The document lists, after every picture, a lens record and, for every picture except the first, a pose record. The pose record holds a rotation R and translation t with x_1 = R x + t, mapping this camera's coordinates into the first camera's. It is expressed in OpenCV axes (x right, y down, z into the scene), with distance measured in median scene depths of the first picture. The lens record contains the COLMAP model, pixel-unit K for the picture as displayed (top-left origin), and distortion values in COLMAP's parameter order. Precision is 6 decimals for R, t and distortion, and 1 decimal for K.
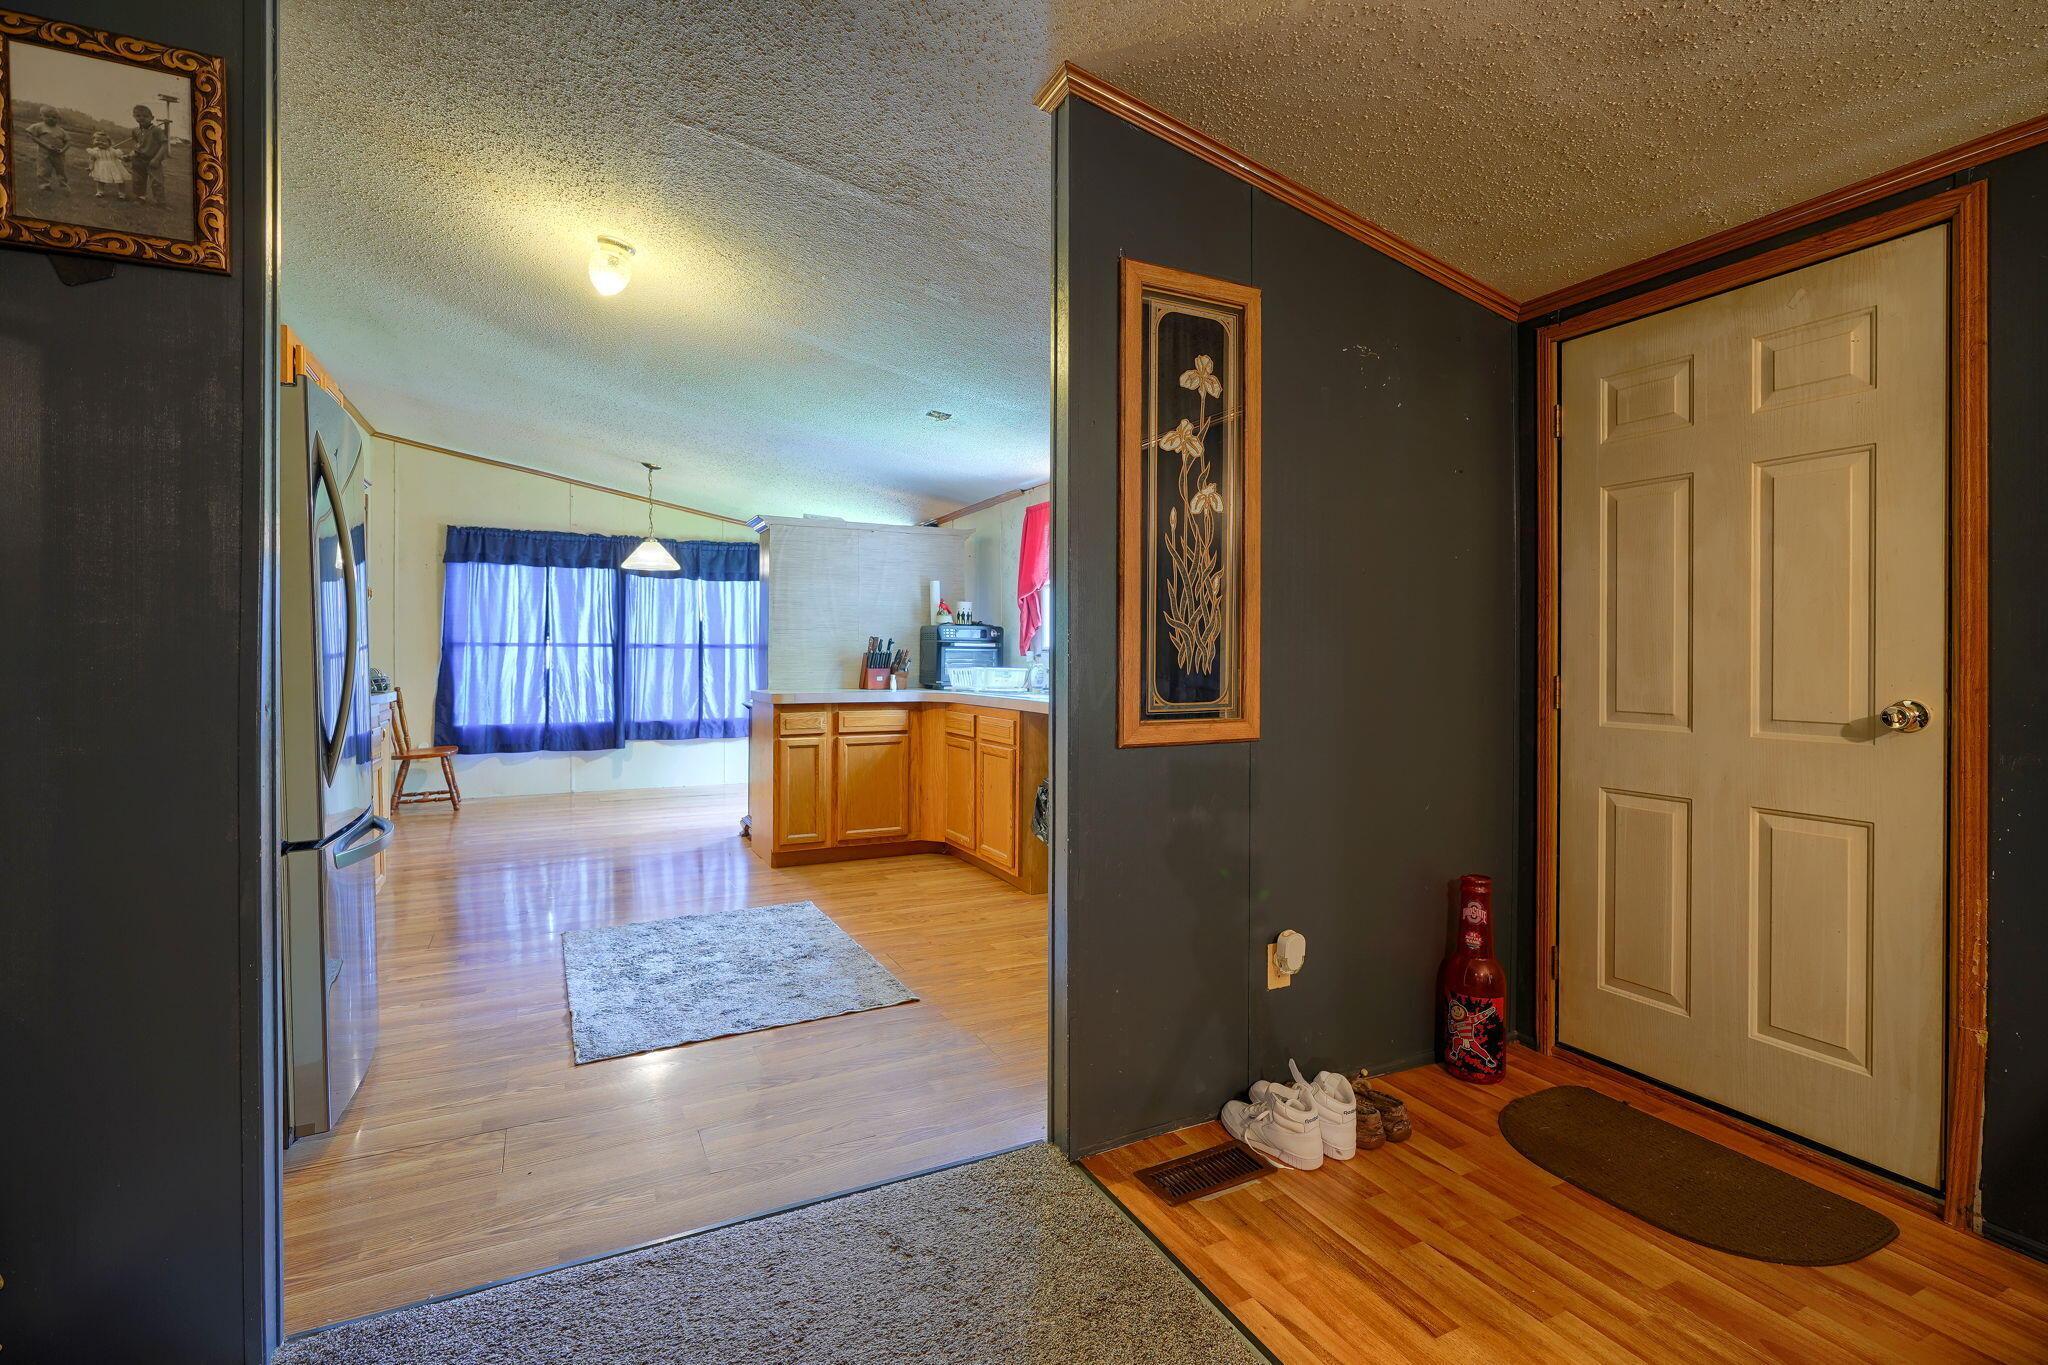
lens RADIAL K [[926.5, 0, 1045.8], [0, 926.5, 664.5], [0, 0, 1]] dist [-0.014239, 0.008692]
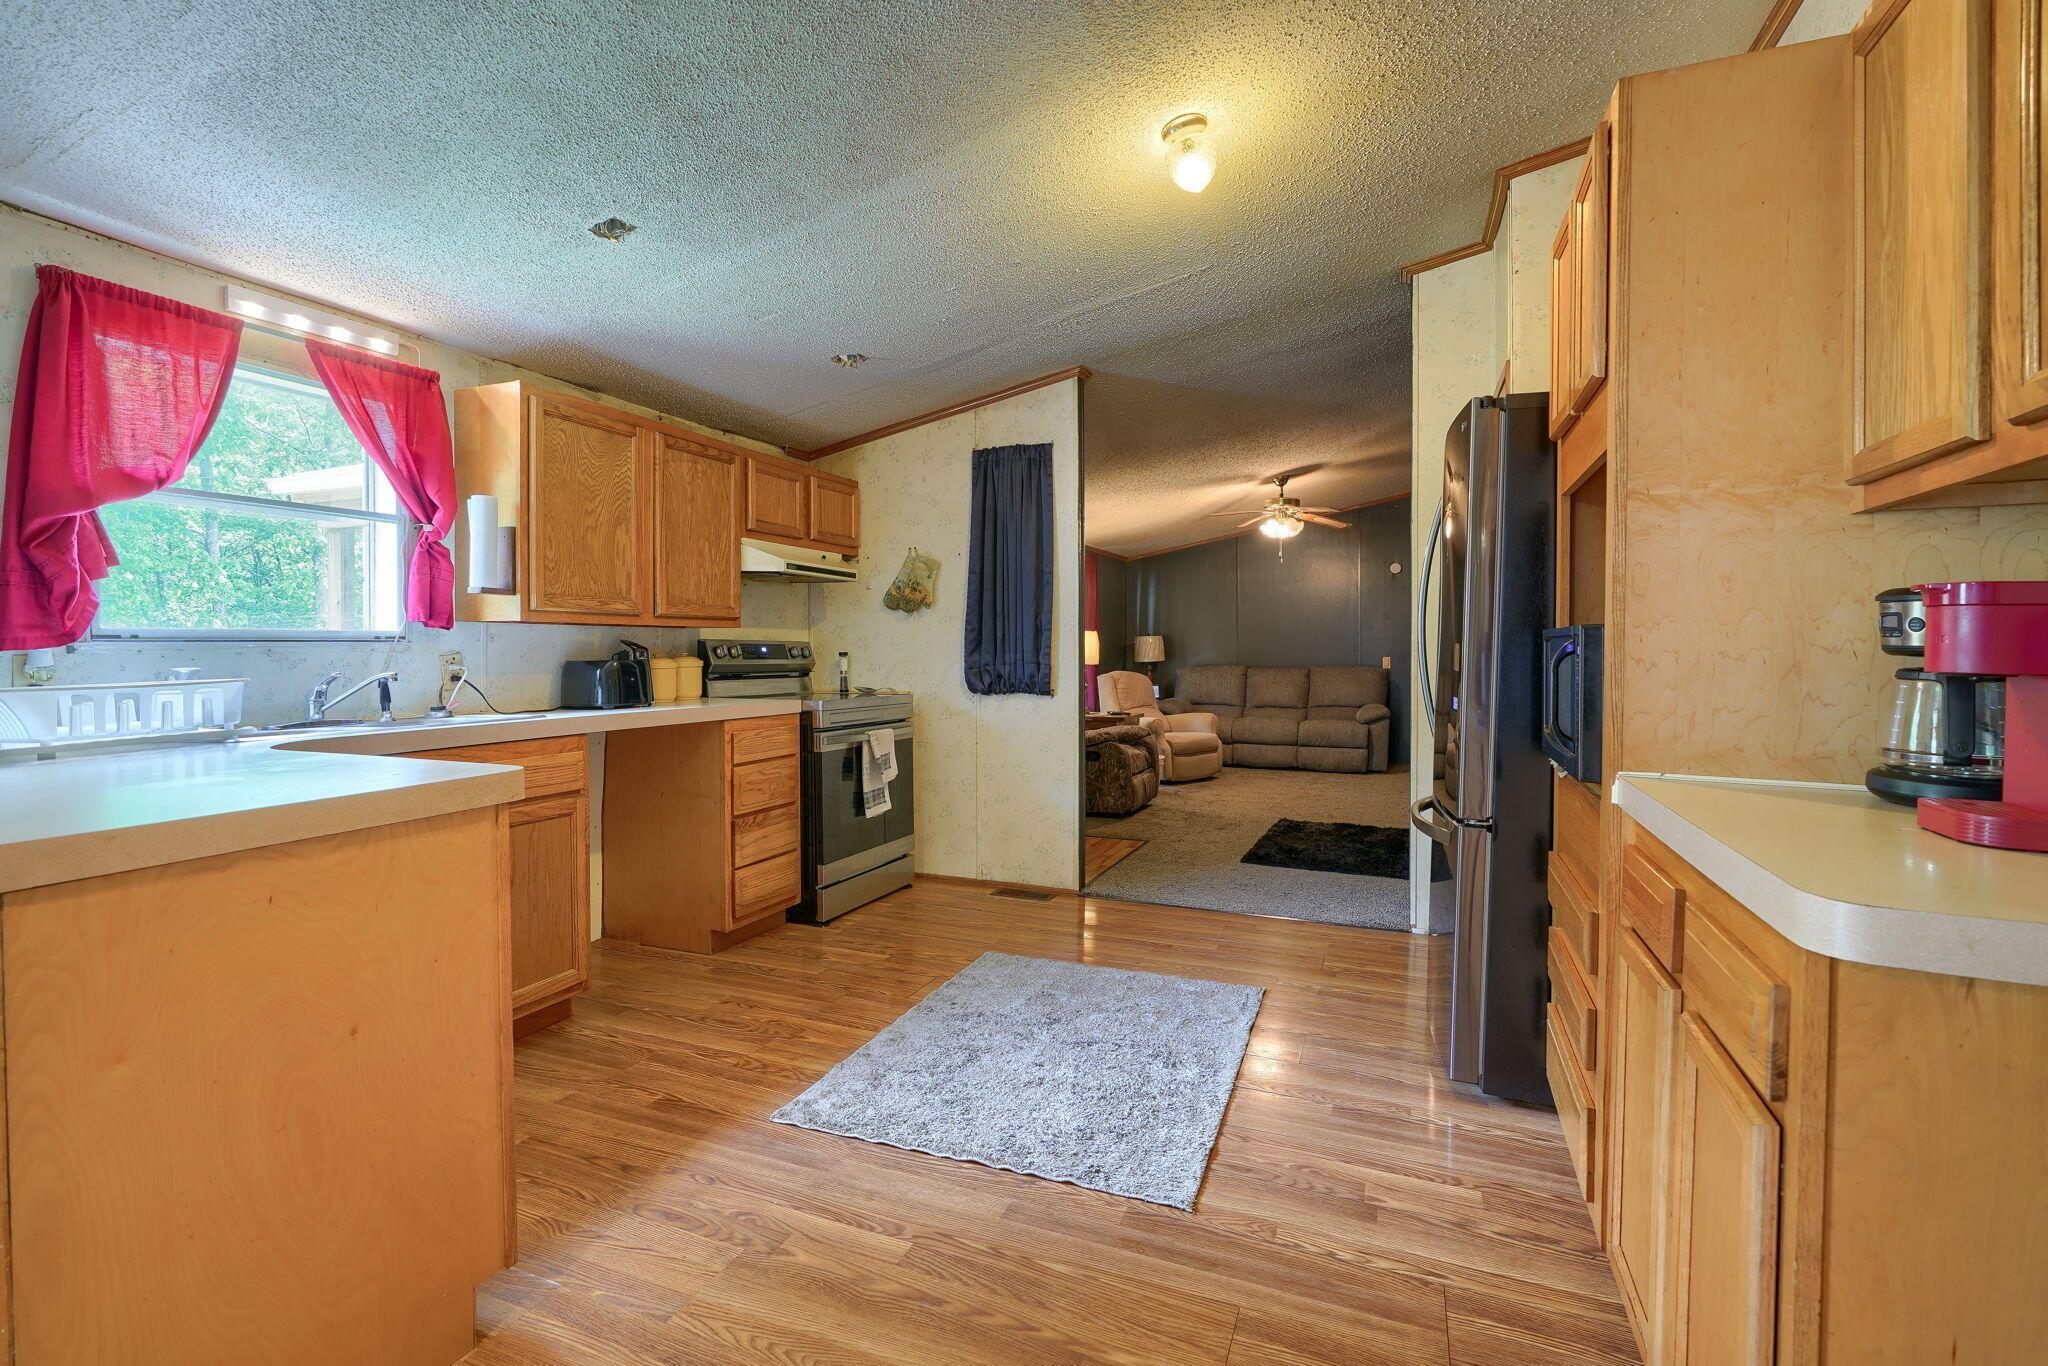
lens RADIAL K [[926.5, 0, 1006.3], [0, 926.5, 659.5], [0, 0, 1]] dist [-0.014239, 0.008692]
pose [[-0.629851, -0.011482, 0.776631, -0.643585], [0.005078, 0.999808, 0.018900, -0.011672], [-0.776700, 0.015848, -0.629672, 1.056613]]
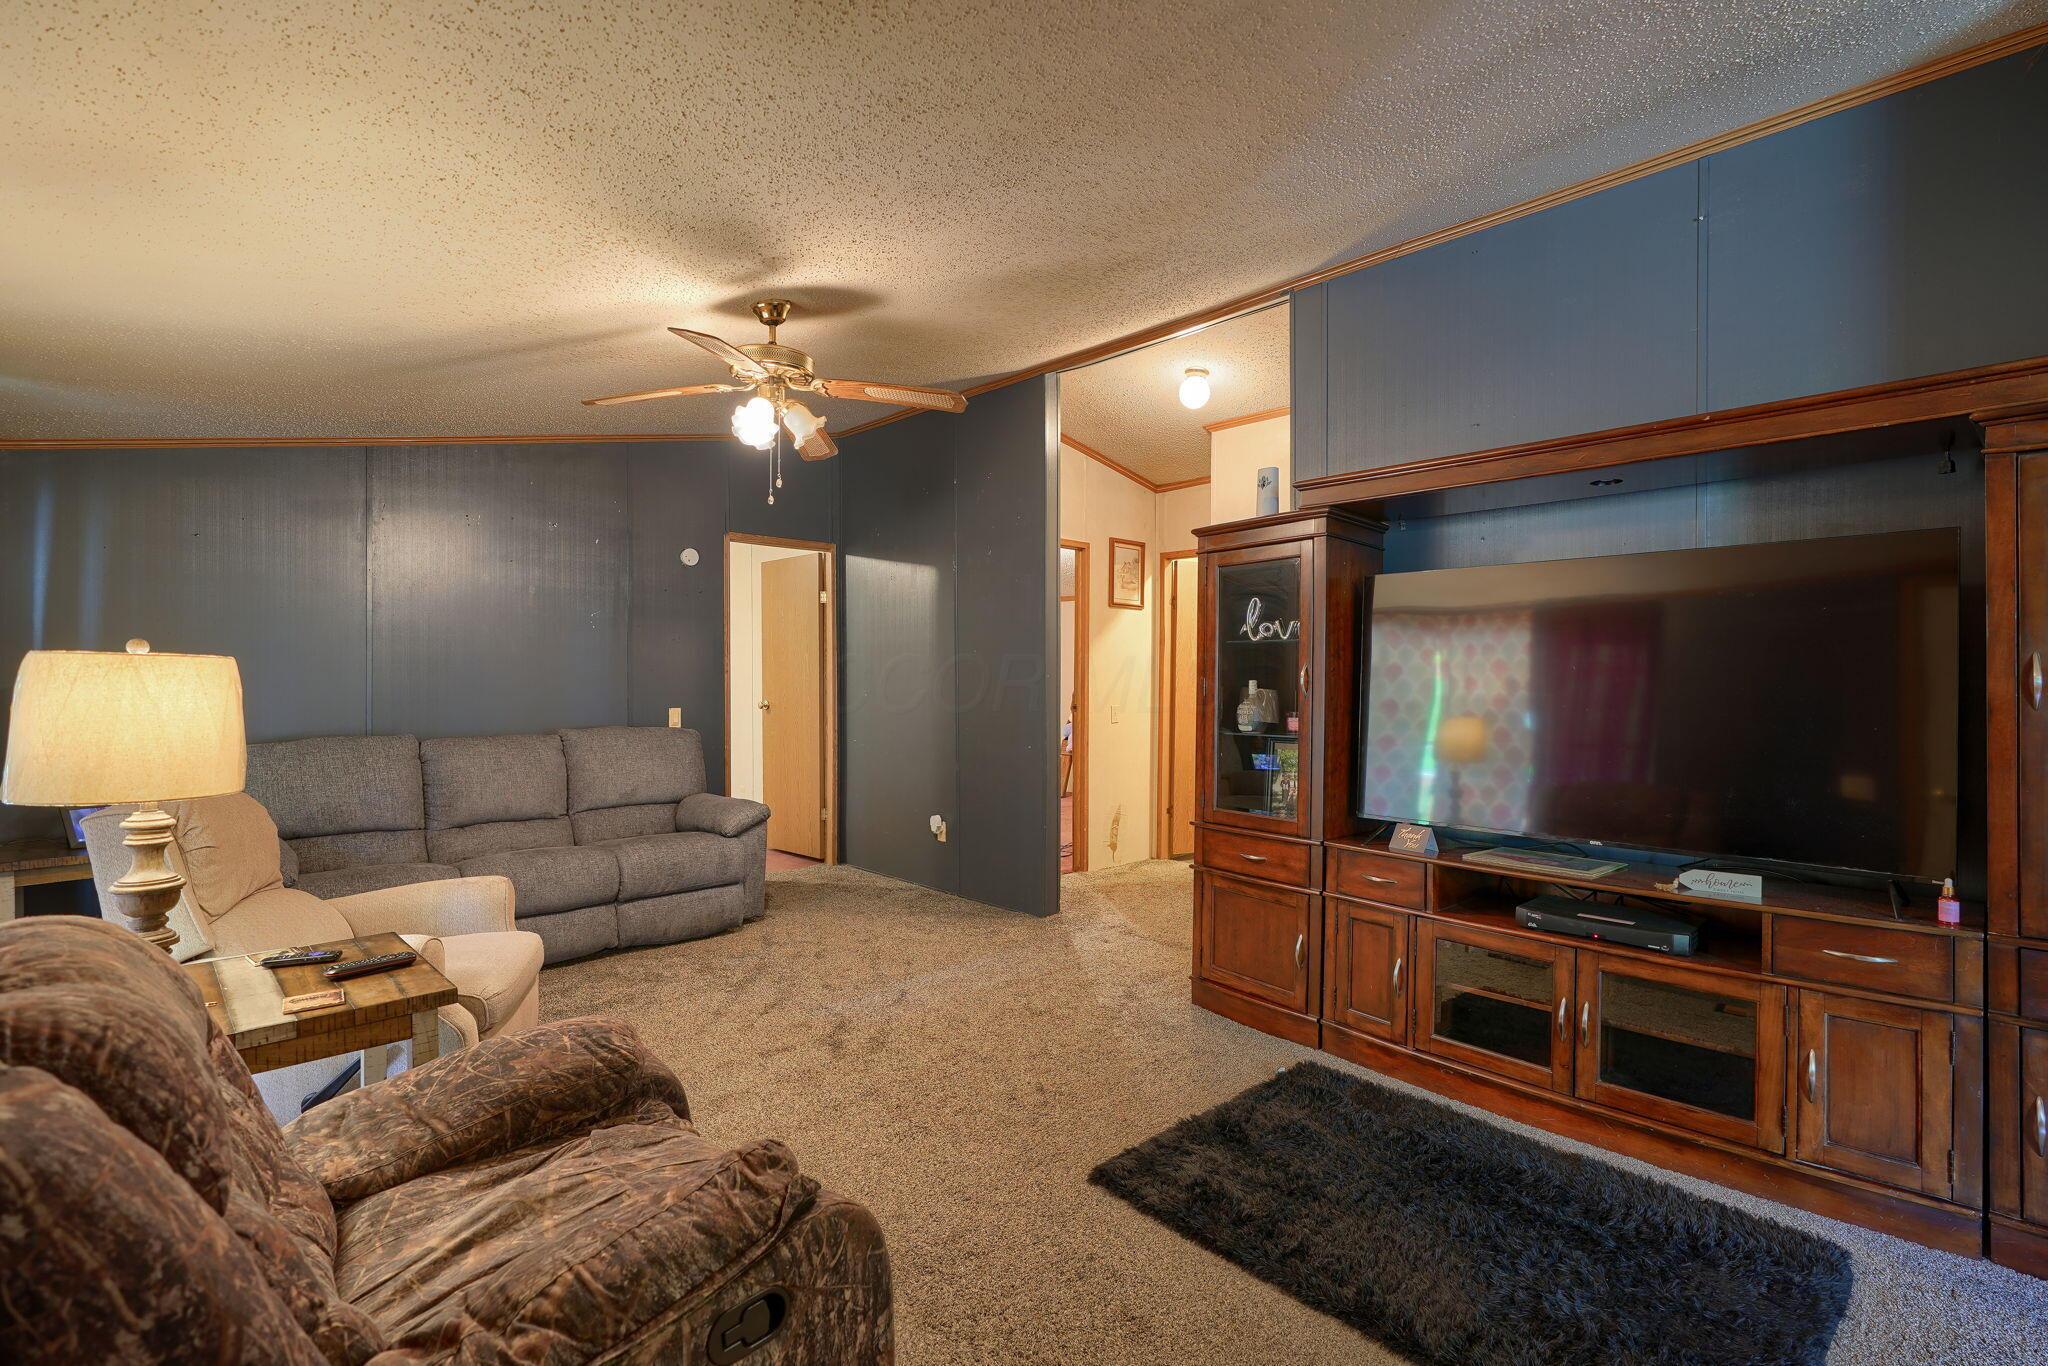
lens RADIAL K [[926.5, 0, 1077.5], [0, 926.5, 687.6], [0, 0, 1]] dist [-0.014239, 0.008692]
pose [[-0.954898, -0.004934, -0.296893, 0.251277], [-0.010799, 0.999778, 0.018115, -0.027579], [0.296738, 0.020504, -0.954739, 0.424567]]
